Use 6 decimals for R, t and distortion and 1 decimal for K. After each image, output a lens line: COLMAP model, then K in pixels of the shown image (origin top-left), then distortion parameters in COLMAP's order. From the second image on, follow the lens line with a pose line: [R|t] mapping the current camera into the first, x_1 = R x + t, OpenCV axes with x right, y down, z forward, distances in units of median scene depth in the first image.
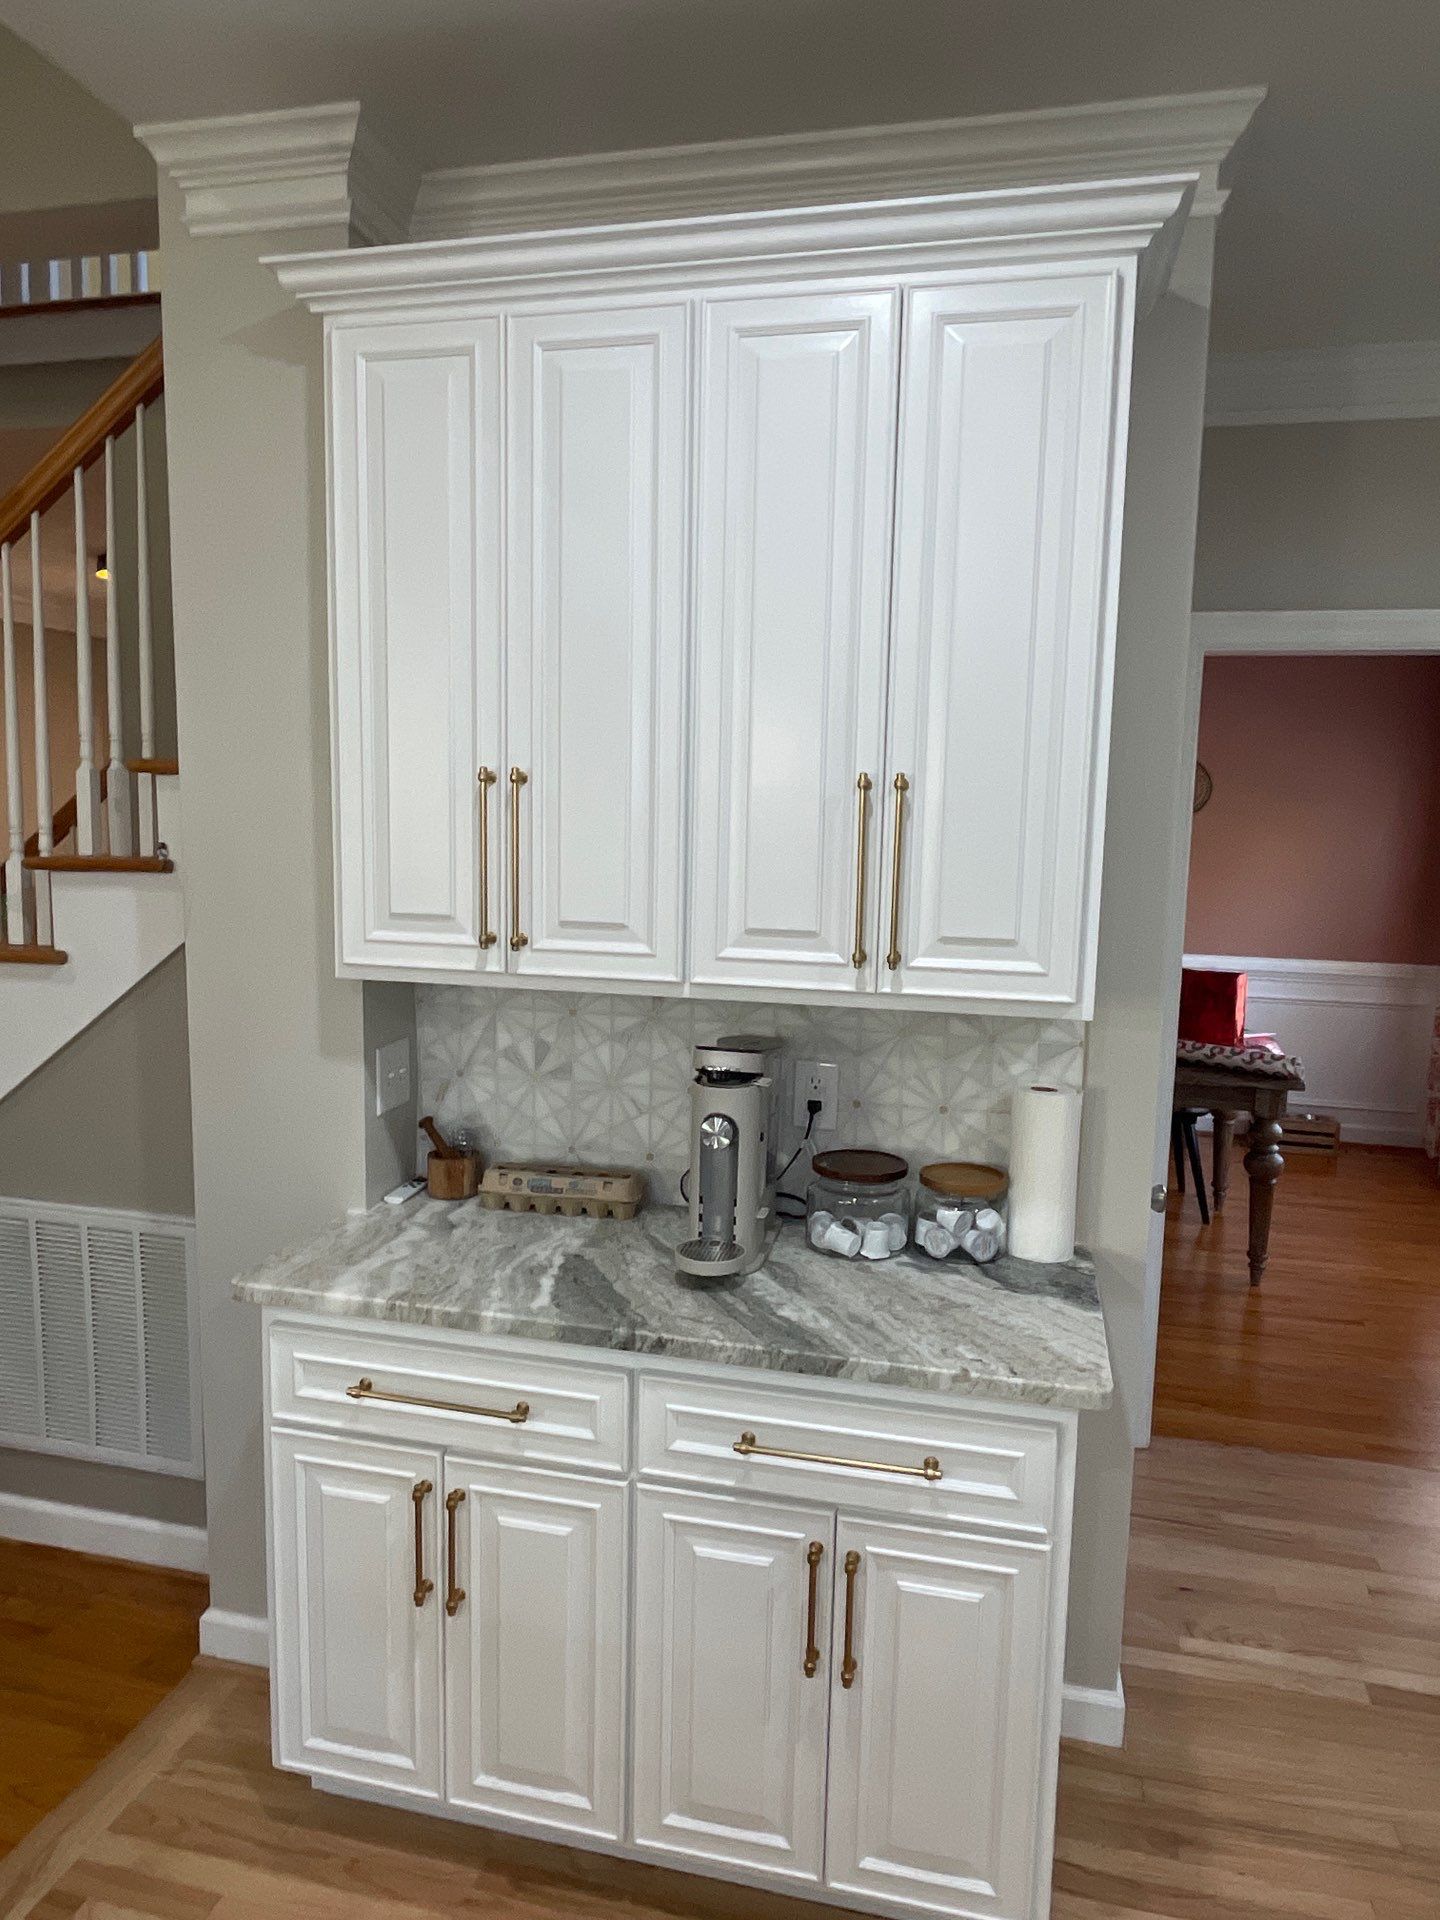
lens RADIAL K [[1242.1, 0, 718.3], [0, 1242.1, 960.9], [0, 0, 1]] dist [-0.001187, -0.001635]
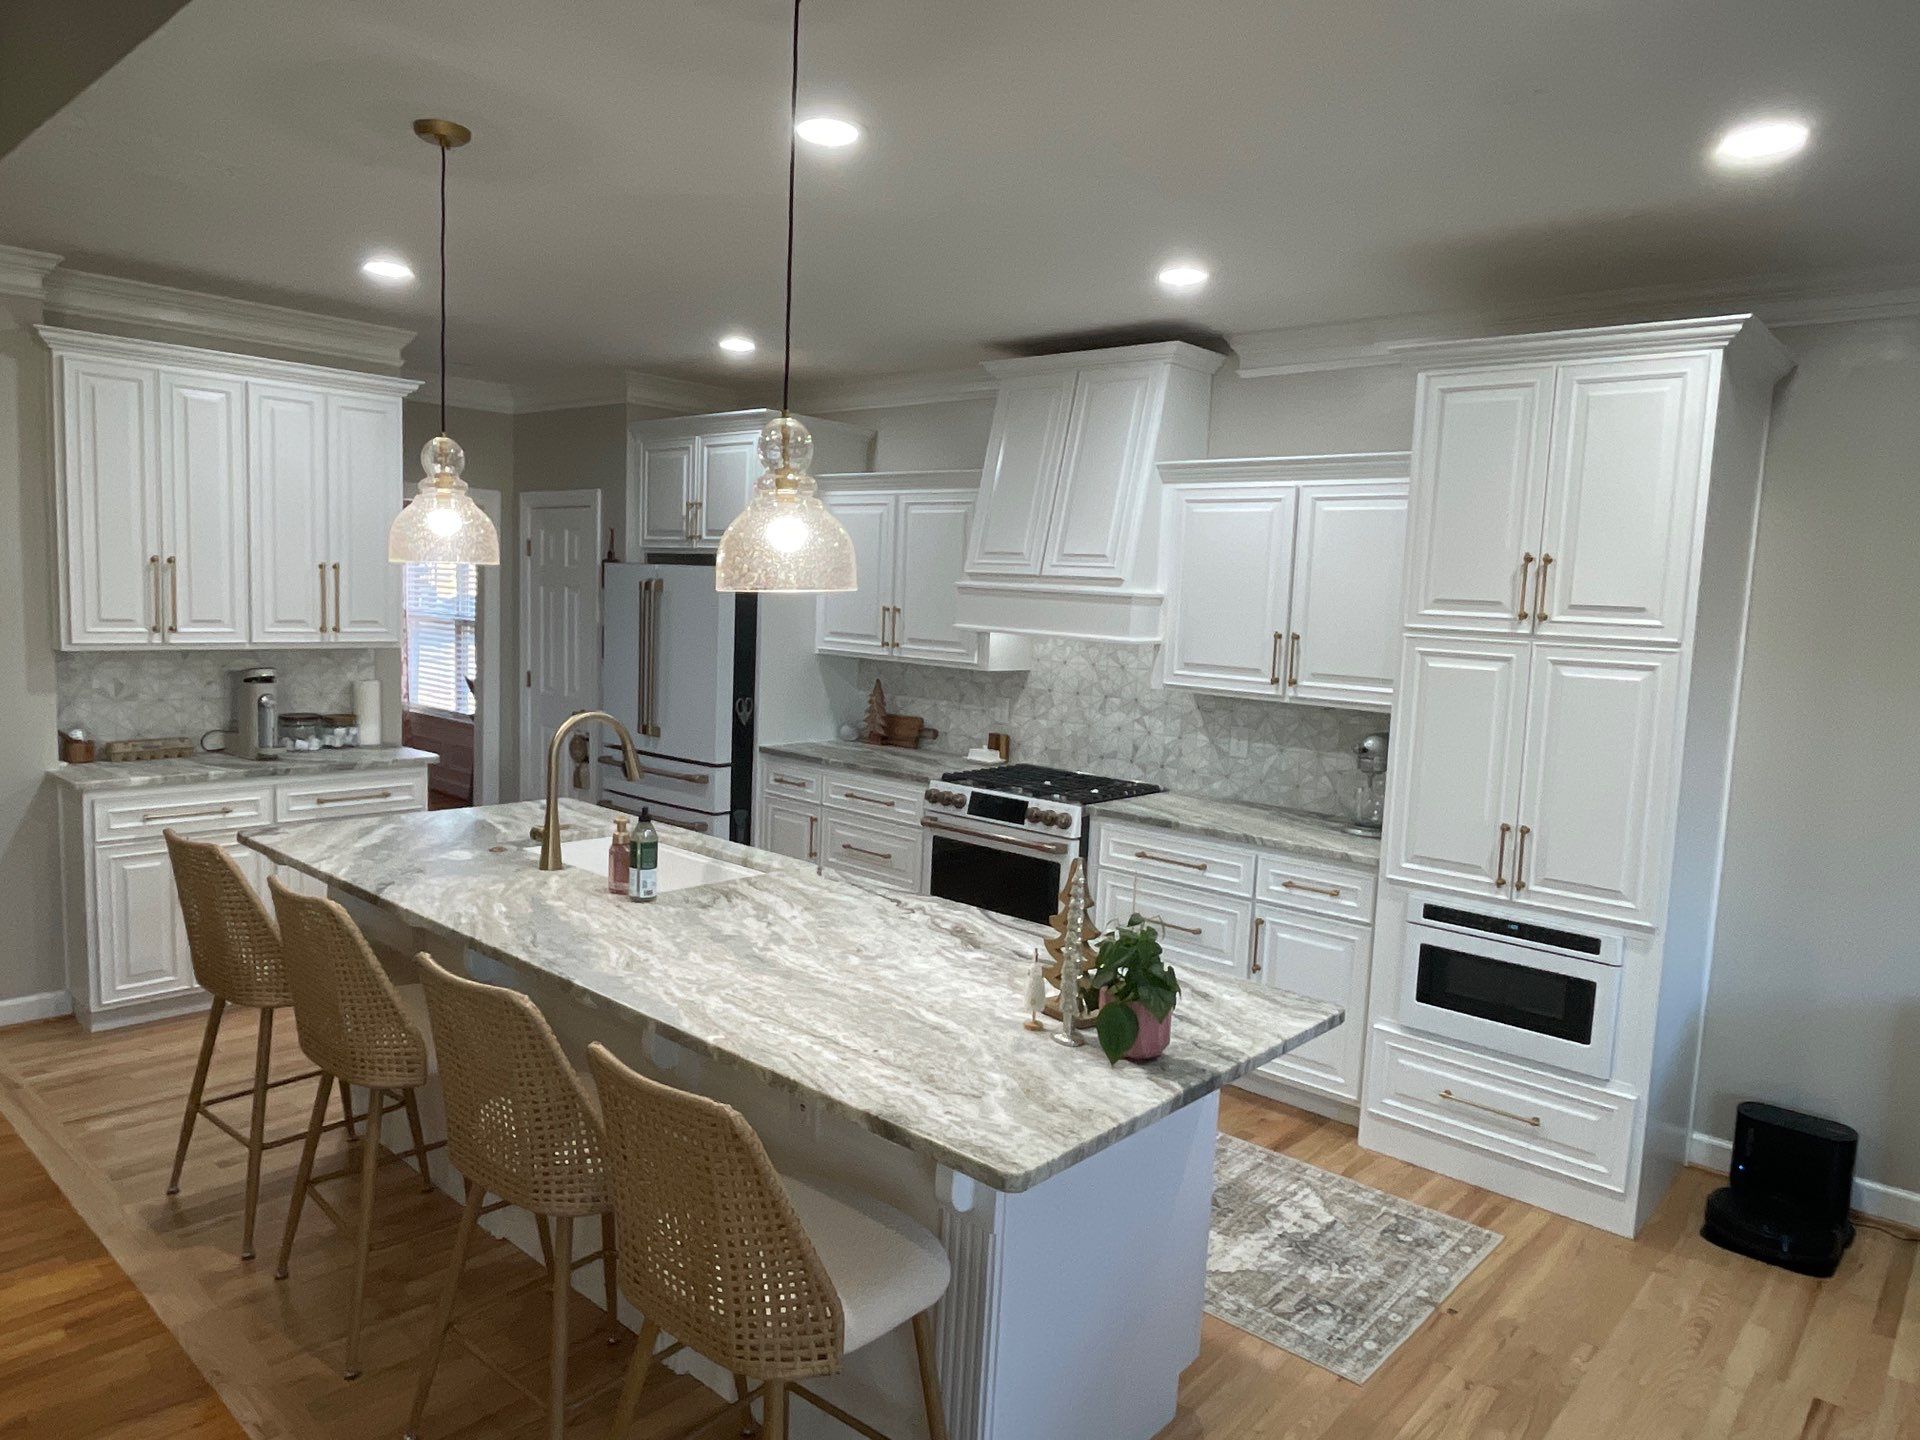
lens RADIAL K [[1242.1, 0, 961.2], [0, 1242.1, 720.6], [0, 0, 1]] dist [-0.001187, -0.001635]
pose [[0.465262, -0.095073, 0.880052, -1.515391], [0.077772, 0.994761, 0.066349, 0.114681], [-0.881750, 0.037574, 0.470219, -1.385900]]
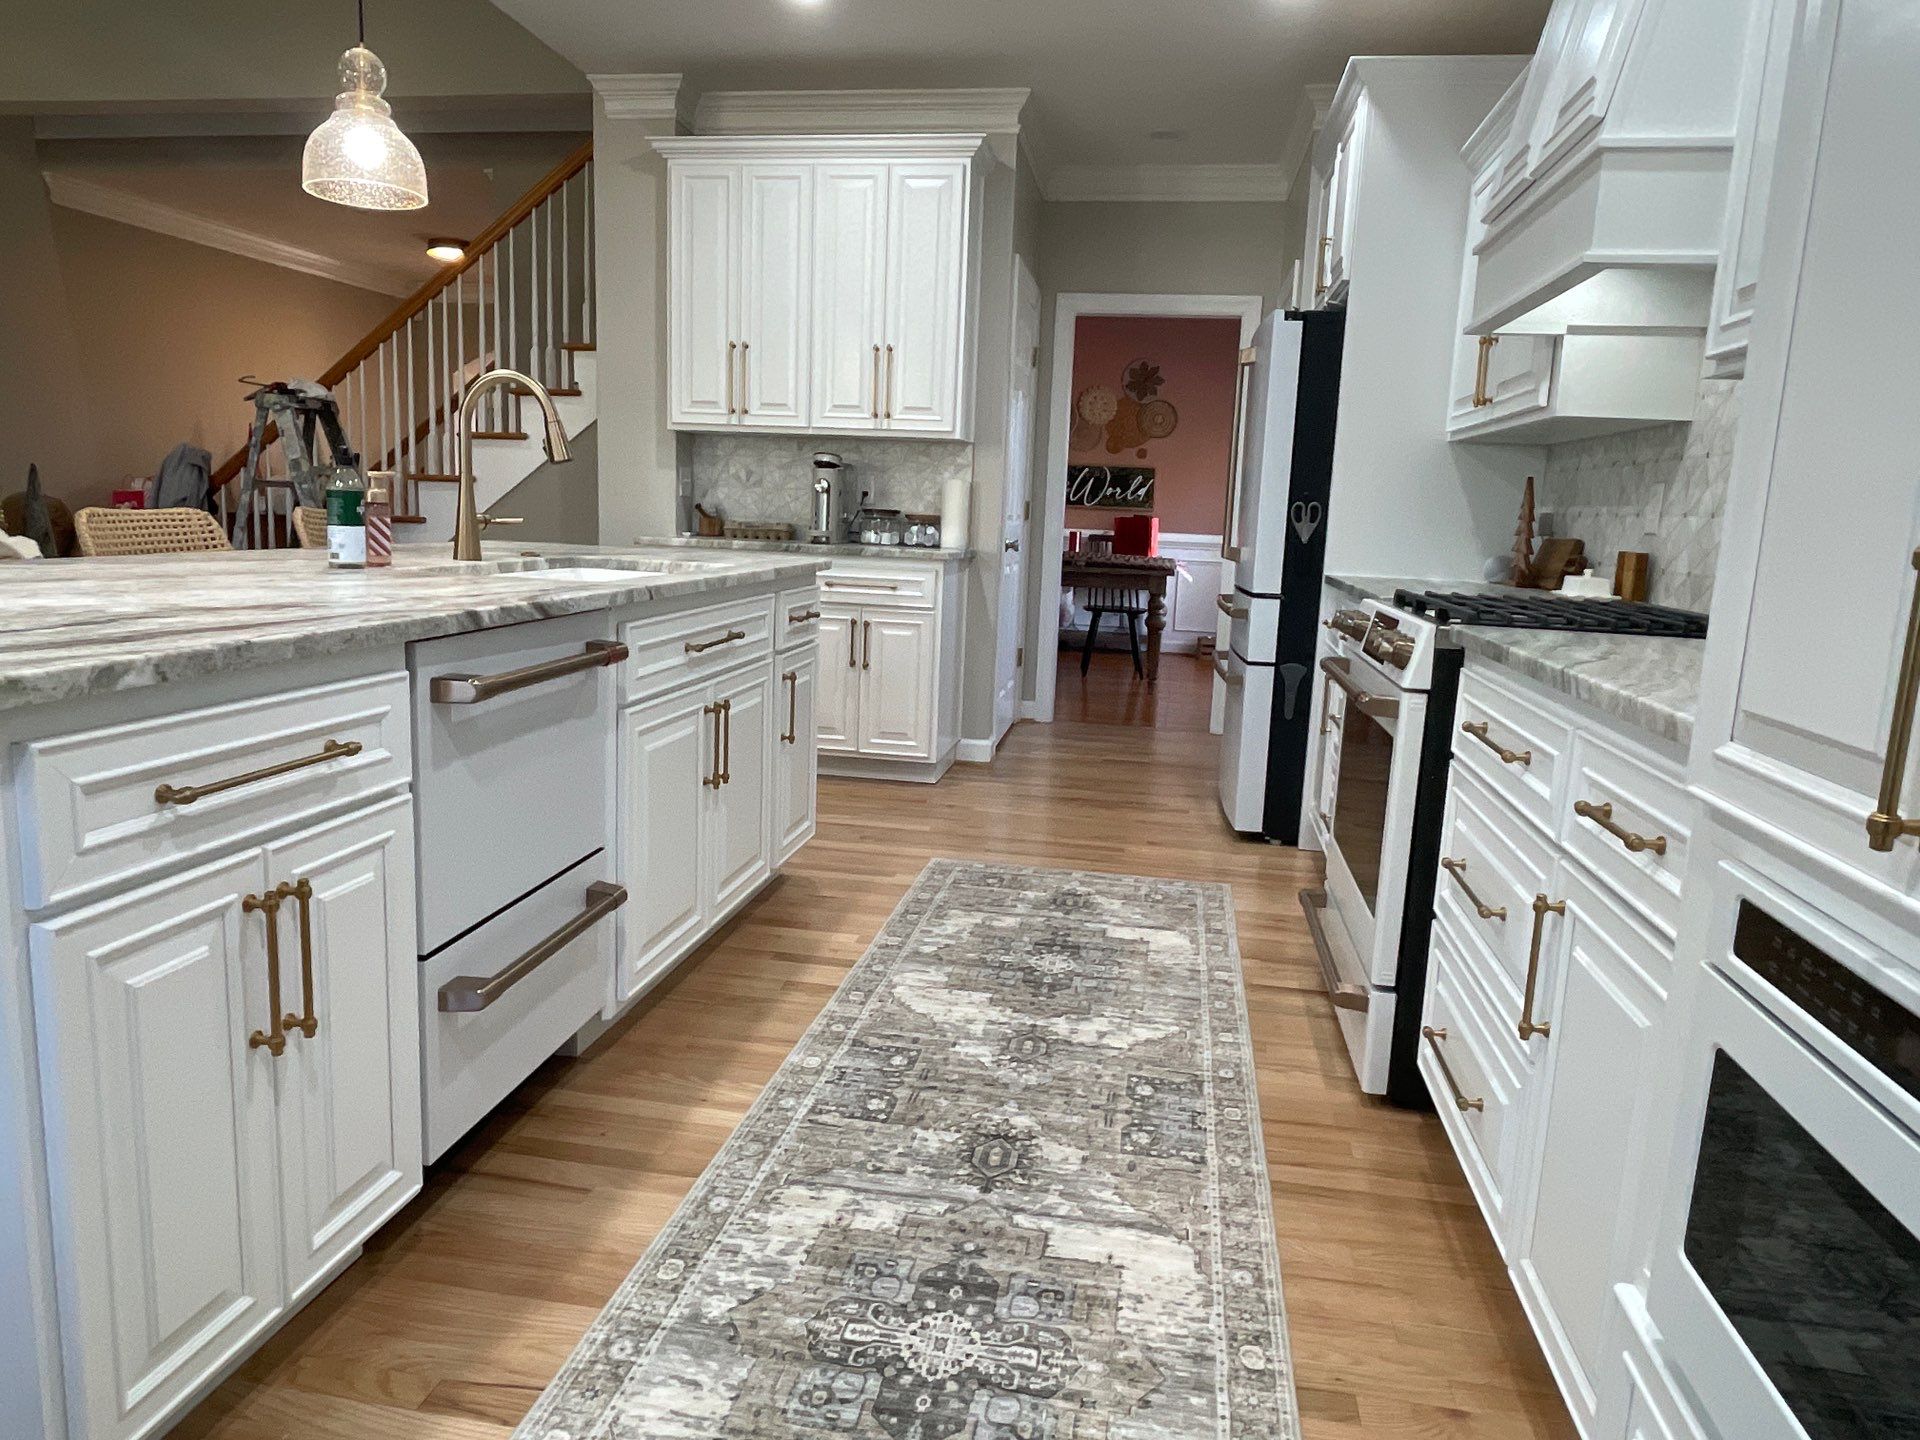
lens RADIAL K [[1242.1, 0, 962.4], [0, 1242.1, 719.5], [0, 0, 1]] dist [-0.001187, -0.001635]
pose [[0.997310, 0.007808, 0.072884, 0.102583], [-0.011301, 0.998801, 0.047642, 0.479132], [-0.072425, -0.048338, 0.996202, -1.567688]]
